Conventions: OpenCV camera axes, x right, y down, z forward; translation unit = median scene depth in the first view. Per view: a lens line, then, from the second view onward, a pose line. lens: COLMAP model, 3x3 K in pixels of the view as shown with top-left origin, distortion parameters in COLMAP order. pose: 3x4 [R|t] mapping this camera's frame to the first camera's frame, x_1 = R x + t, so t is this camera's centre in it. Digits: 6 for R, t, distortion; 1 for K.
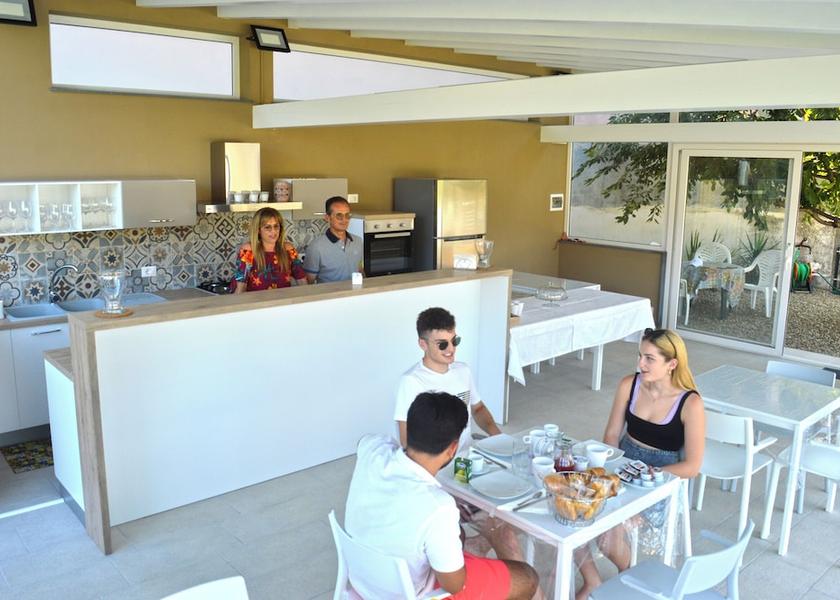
lens RADIAL K [[706.0, 0, 424.7], [0, 706.0, 300.5], [0, 0, 1]] dist [-0.103124, 0.023350]
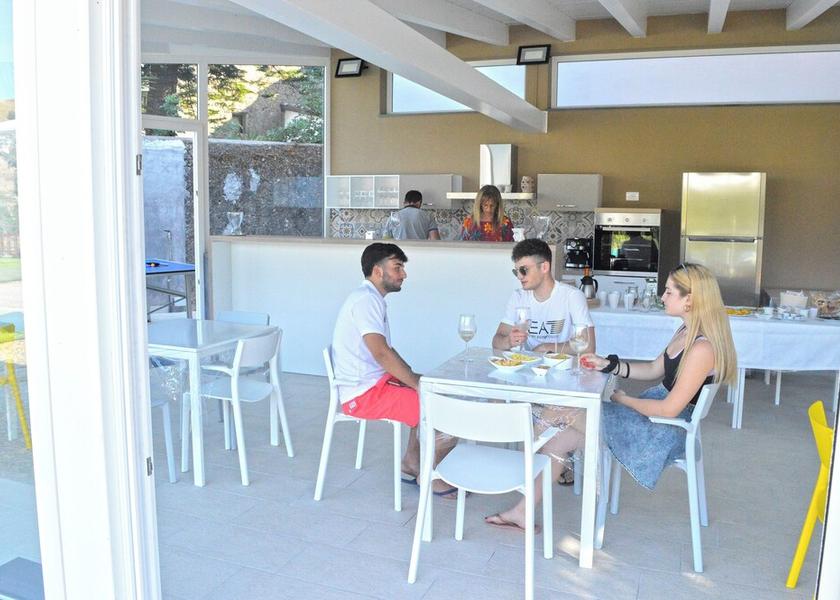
lens RADIAL K [[706.0, 0, 420.3], [0, 706.0, 301.4], [0, 0, 1]] dist [-0.103124, 0.023350]
pose [[0.444653, 0.104638, -0.889570, 0.771885], [-0.172288, 0.984599, 0.029697, 0.028869], [0.878977, 0.140058, 0.455832, 0.354443]]
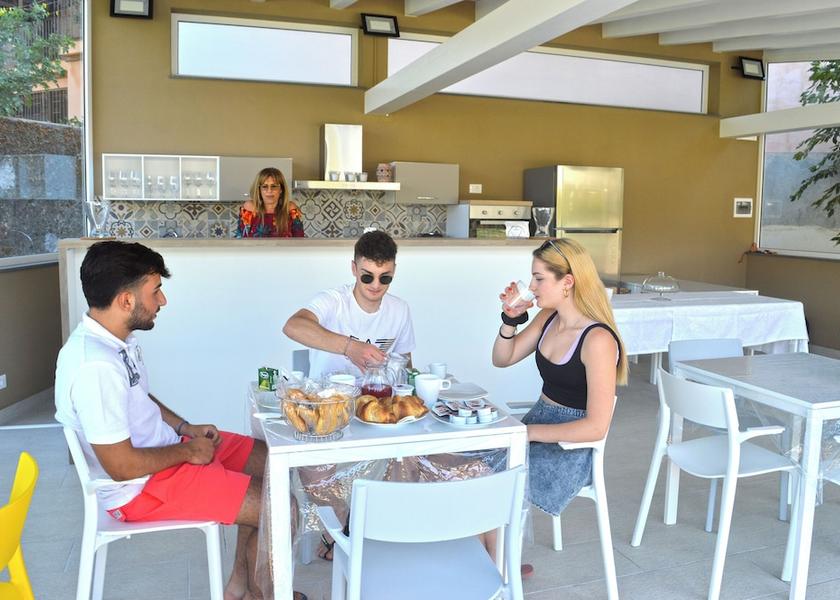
lens RADIAL K [[706.0, 0, 426.5], [0, 706.0, 300.7], [0, 0, 1]] dist [-0.103124, 0.023350]
pose [[0.919414, 0.044547, -0.390760, 0.256336], [-0.072774, 0.995677, -0.057719, 0.079729], [0.386500, 0.081505, 0.918681, 0.118233]]
